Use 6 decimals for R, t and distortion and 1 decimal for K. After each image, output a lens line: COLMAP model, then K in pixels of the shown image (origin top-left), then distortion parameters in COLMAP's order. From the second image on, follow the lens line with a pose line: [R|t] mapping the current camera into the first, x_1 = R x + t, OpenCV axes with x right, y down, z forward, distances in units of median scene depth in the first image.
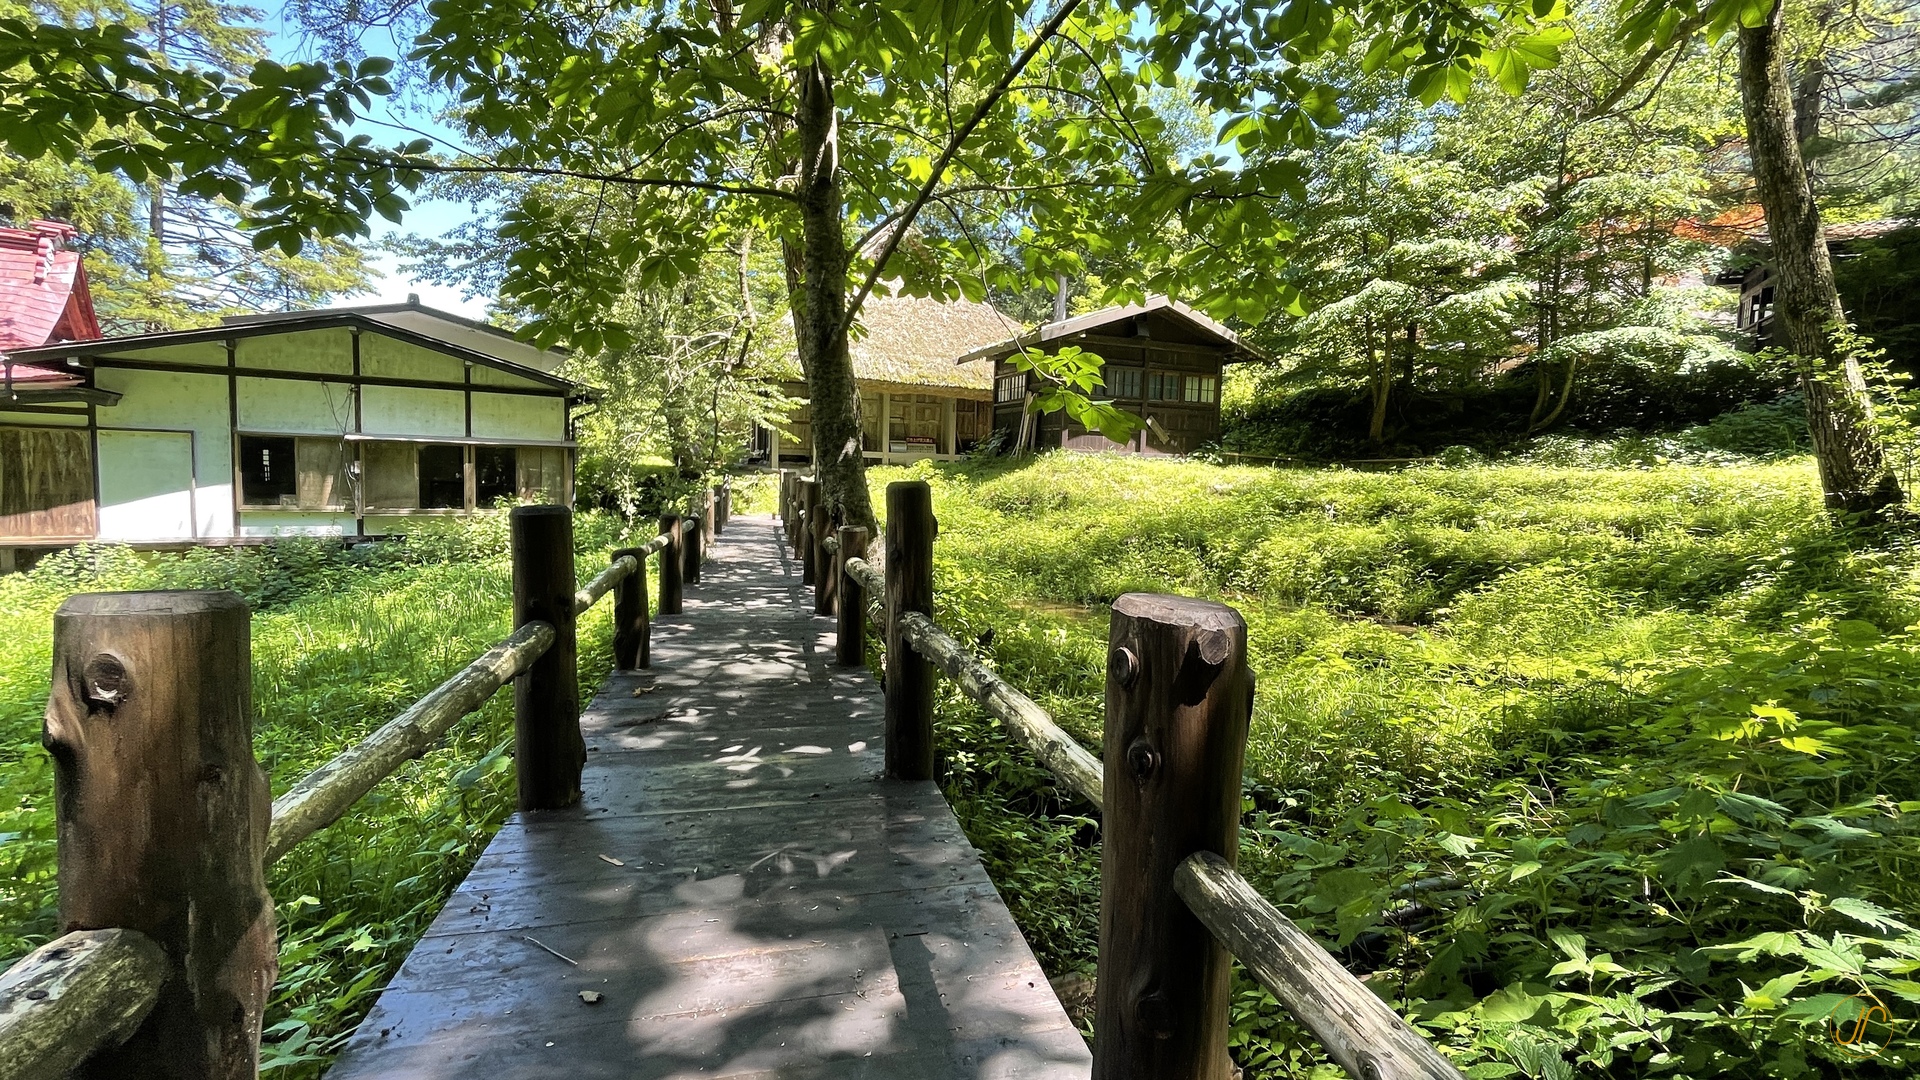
lens RADIAL K [[858.9, 0, 962.1], [0, 858.9, 542.0], [0, 0, 1]] dist [0.002240, 0.000196]
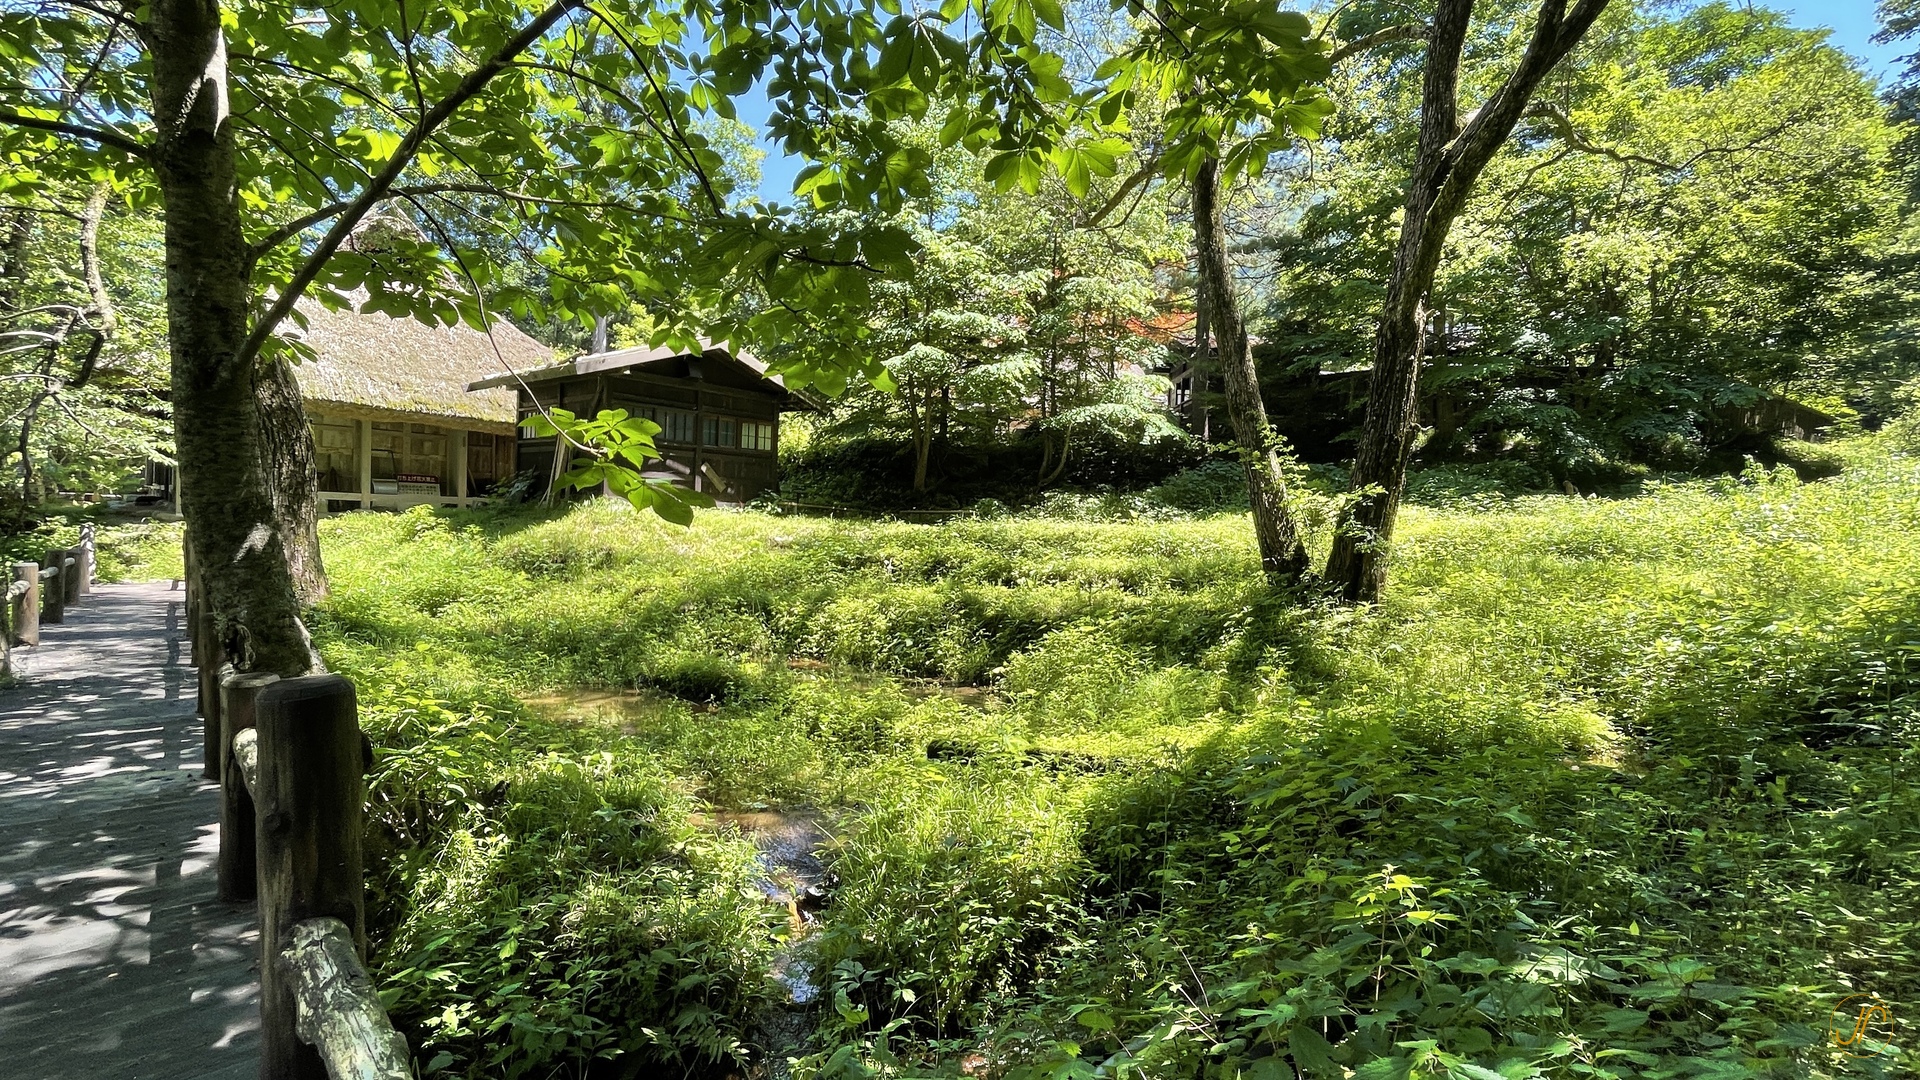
lens RADIAL K [[858.9, 0, 958.8], [0, 858.9, 537.2], [0, 0, 1]] dist [0.002240, 0.000196]
pose [[0.874780, -0.010019, 0.484417, 0.014278], [0.031587, 0.998839, -0.036382, -0.048073], [-0.483490, 0.047127, 0.874081, 0.109000]]
